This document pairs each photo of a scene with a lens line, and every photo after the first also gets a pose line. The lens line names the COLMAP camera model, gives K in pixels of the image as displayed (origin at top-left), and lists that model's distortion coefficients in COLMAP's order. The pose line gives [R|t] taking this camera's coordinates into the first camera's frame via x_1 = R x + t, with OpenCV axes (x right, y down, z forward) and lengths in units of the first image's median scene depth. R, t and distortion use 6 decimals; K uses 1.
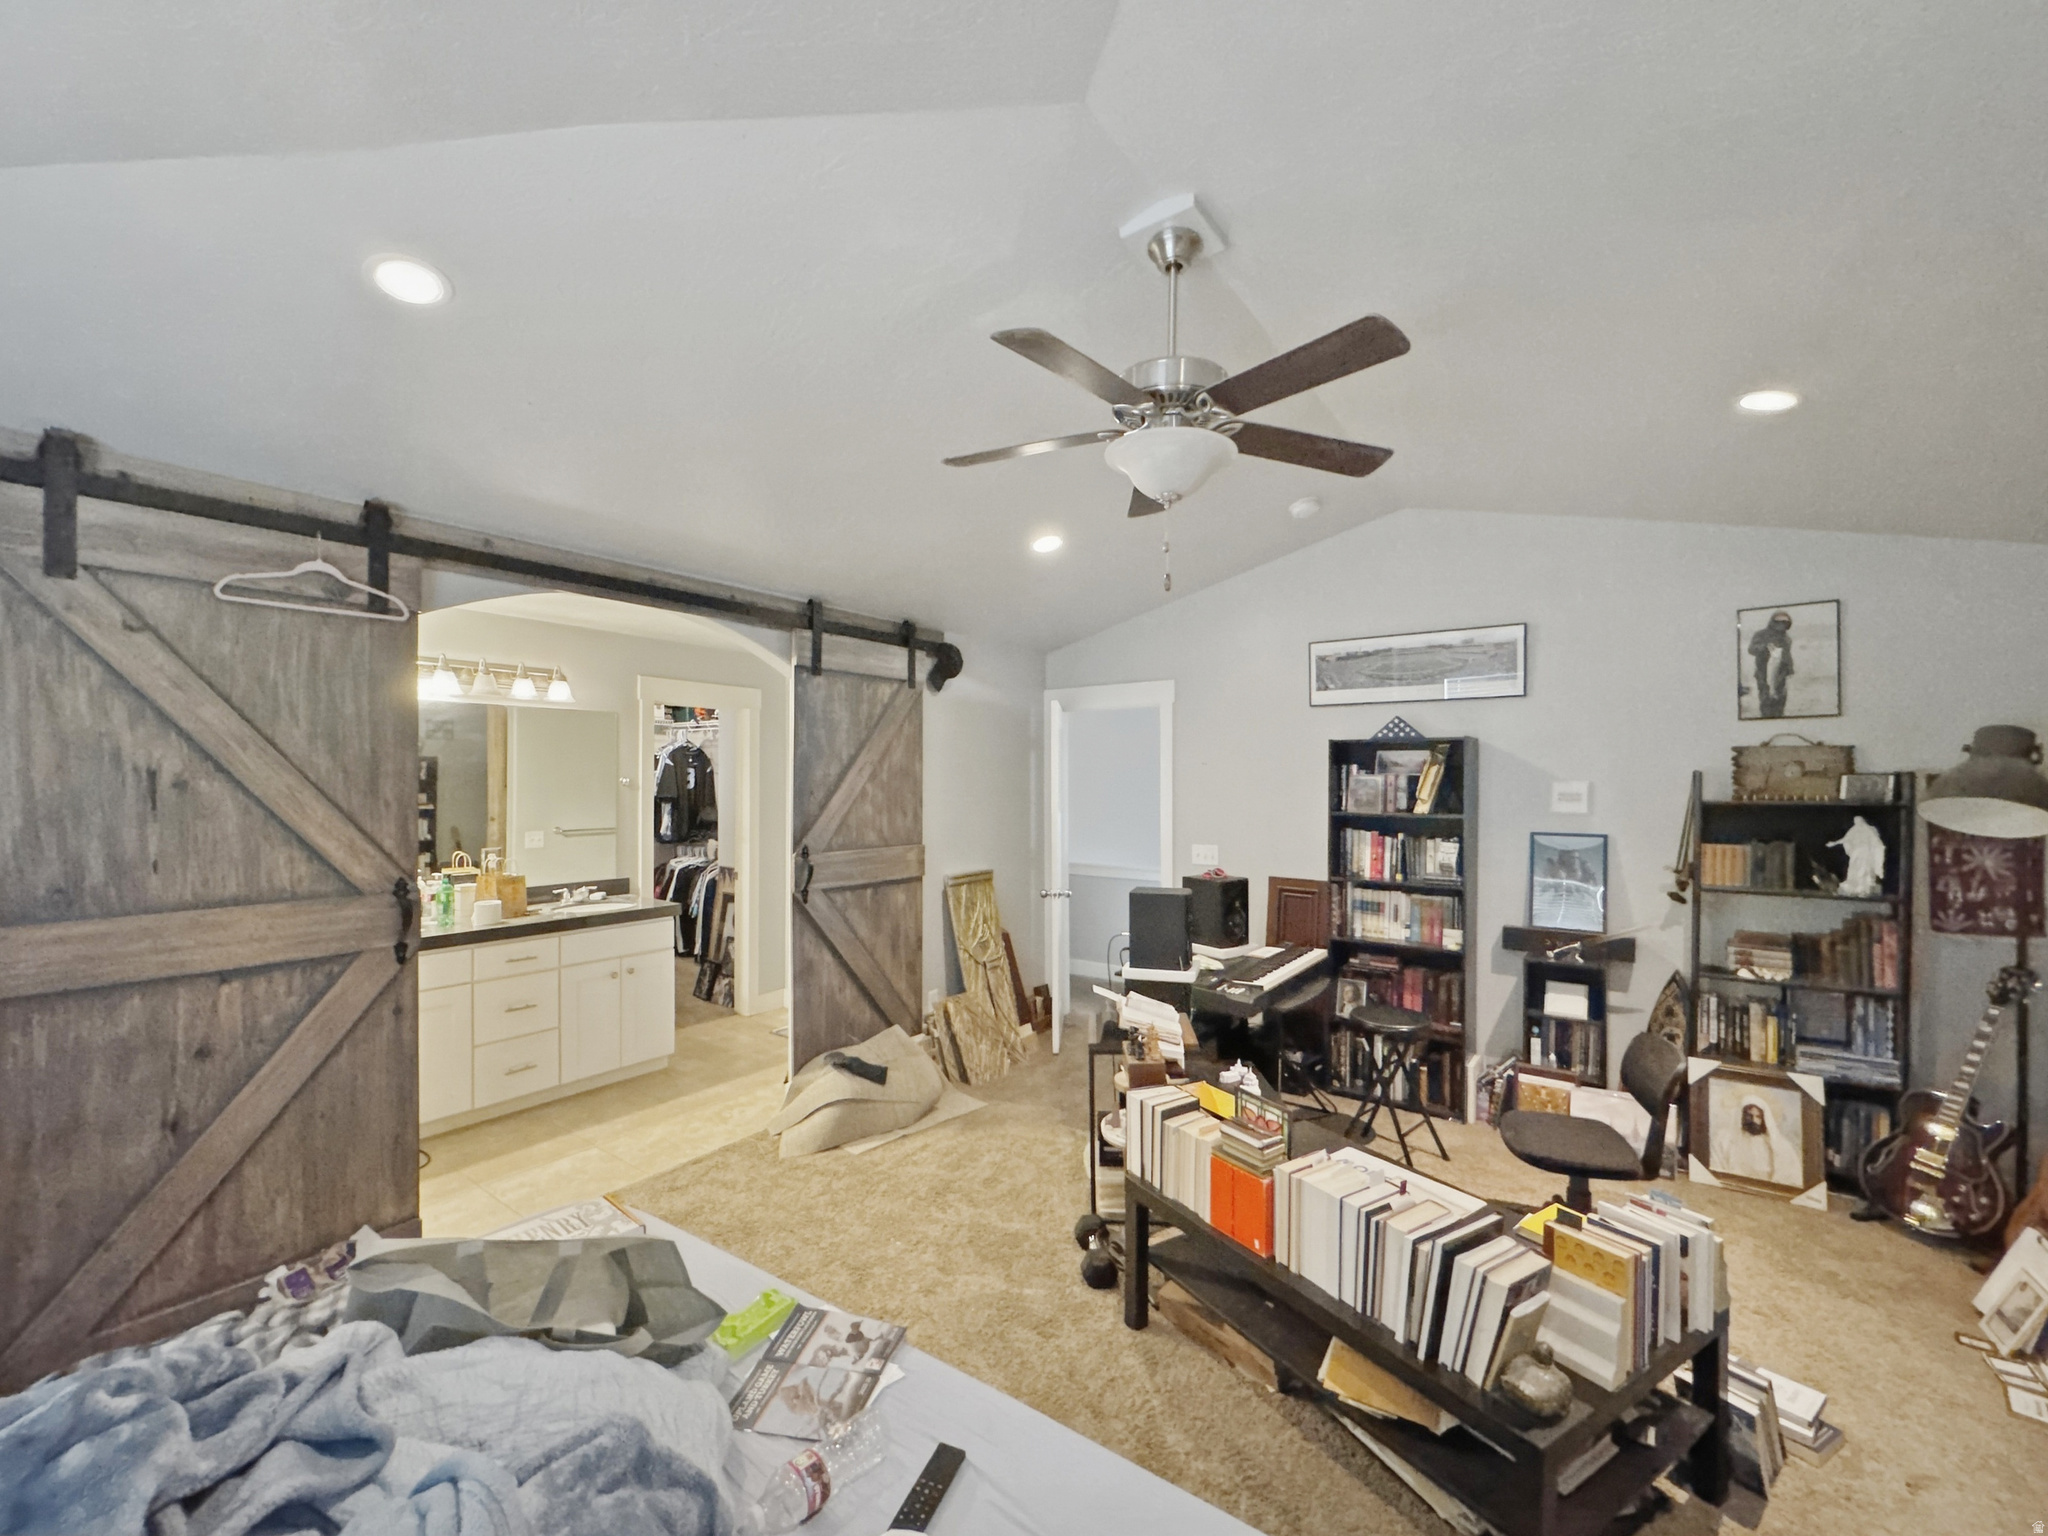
lens RADIAL K [[840.5, 0, 1023.0], [0, 840.5, 789.3], [0, 0, 1]] dist [-0.001188, -0.000109]
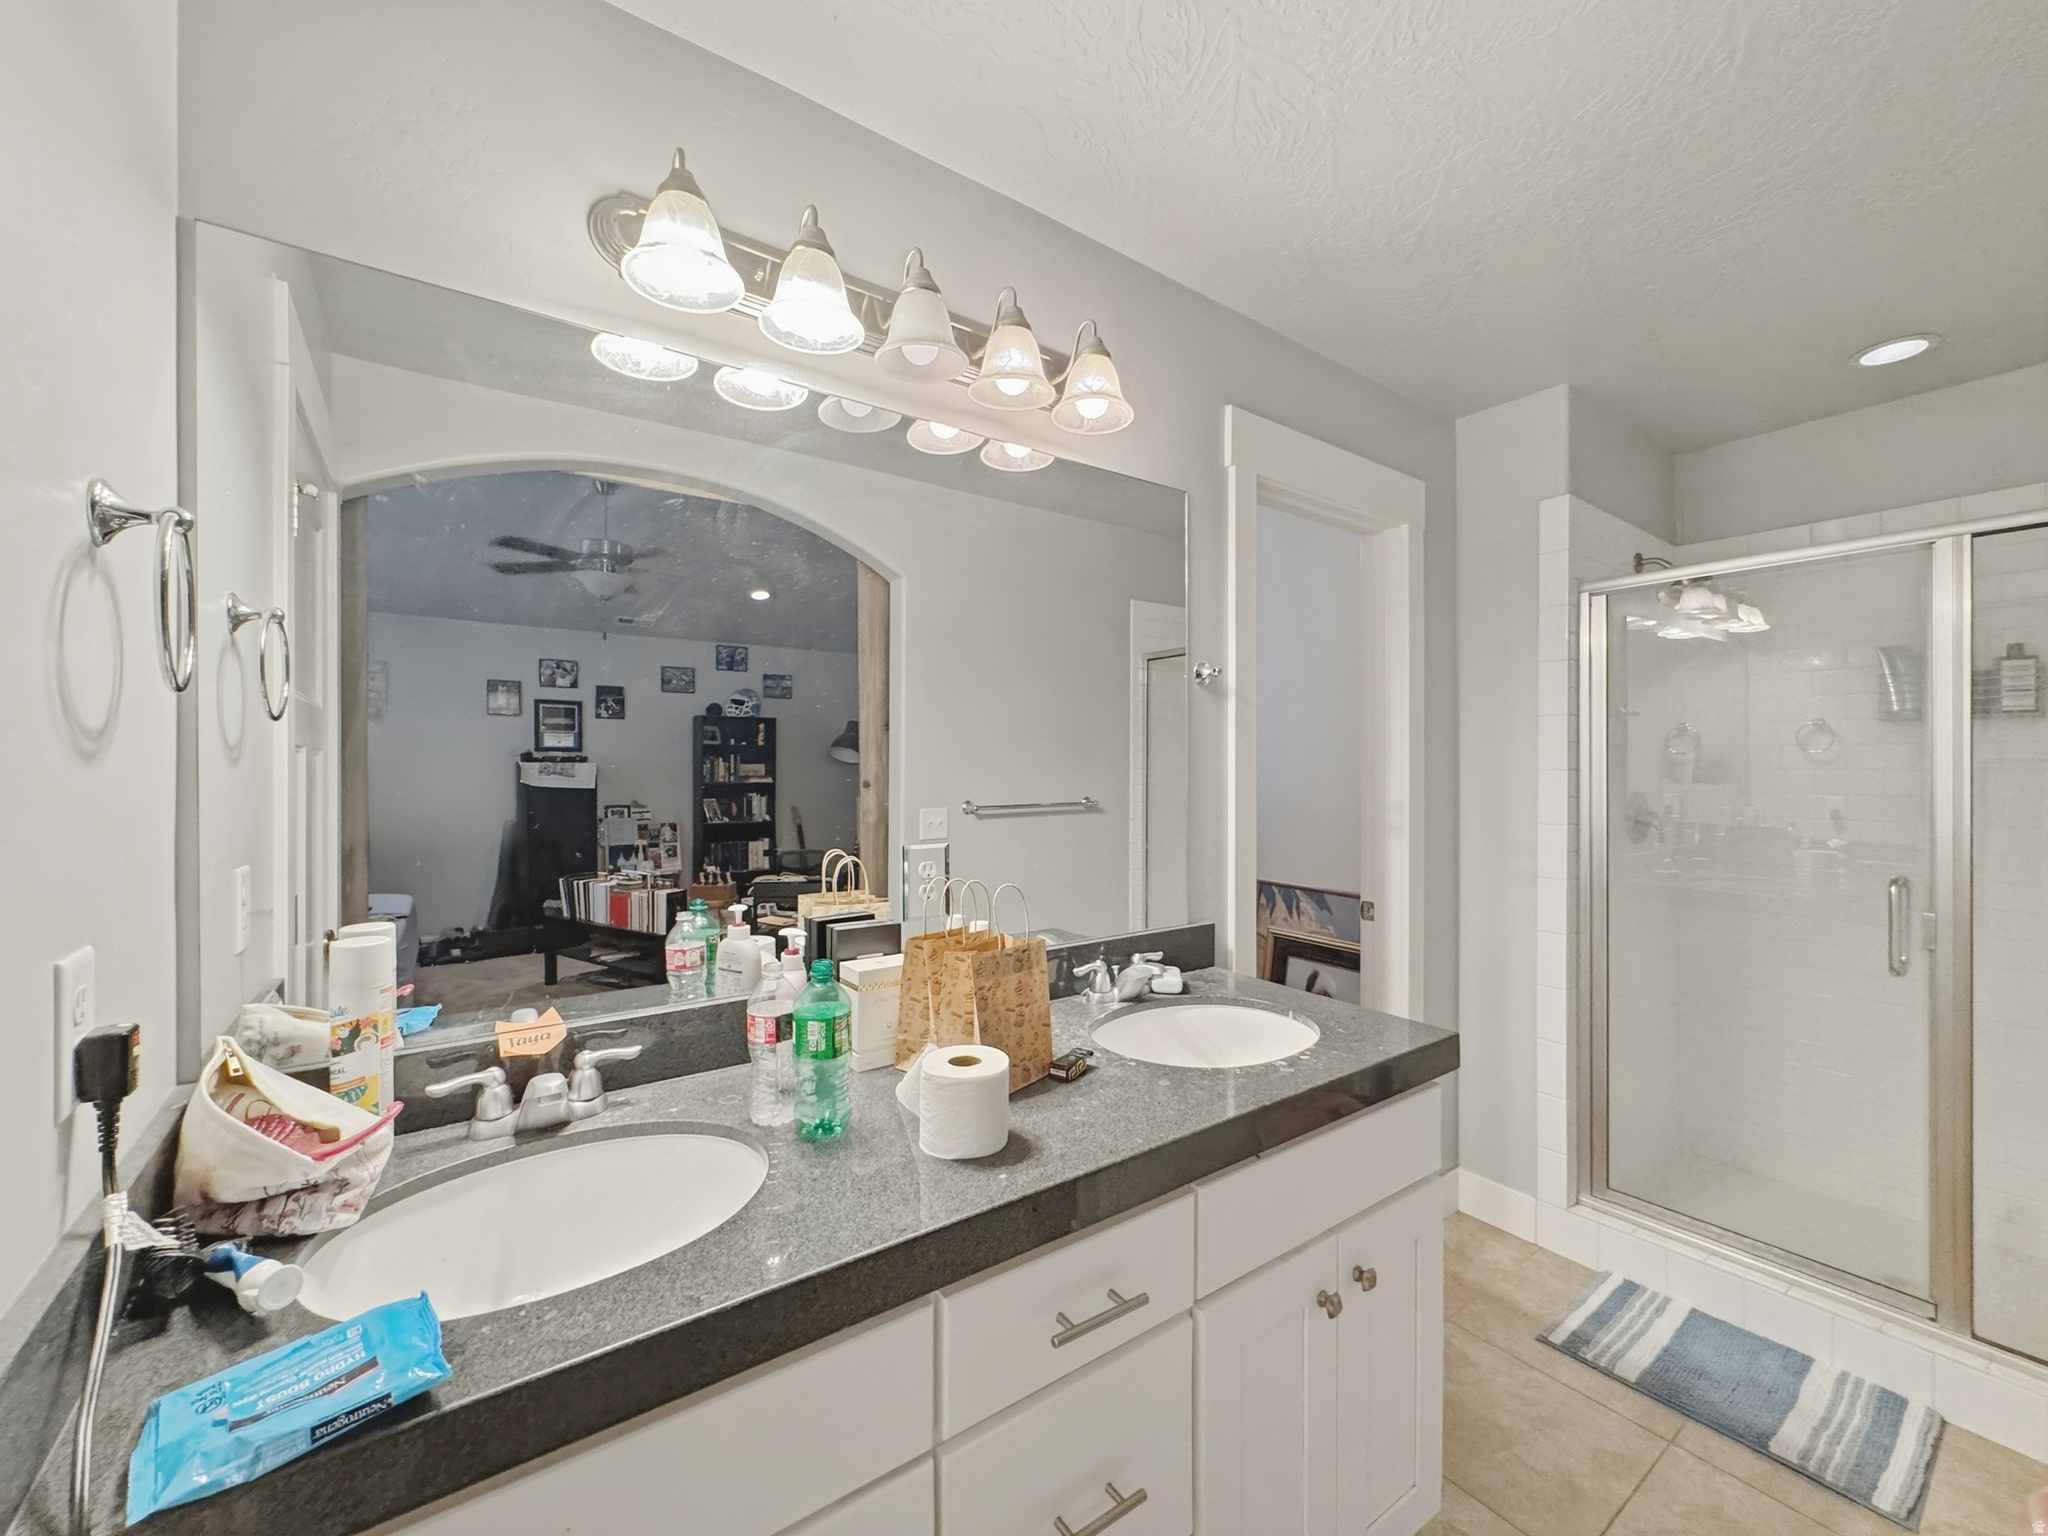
lens RADIAL K [[836.0, 0, 1024.0], [0, 836.0, 768.0], [0, 0, 1]] dist [-0.002075, -0.000244]
pose [[0.950173, -0.010350, -0.311551, -0.419703], [0.005837, 0.999864, -0.015414, 0.038870], [0.311669, 0.012827, 0.950104, 0.591942]]
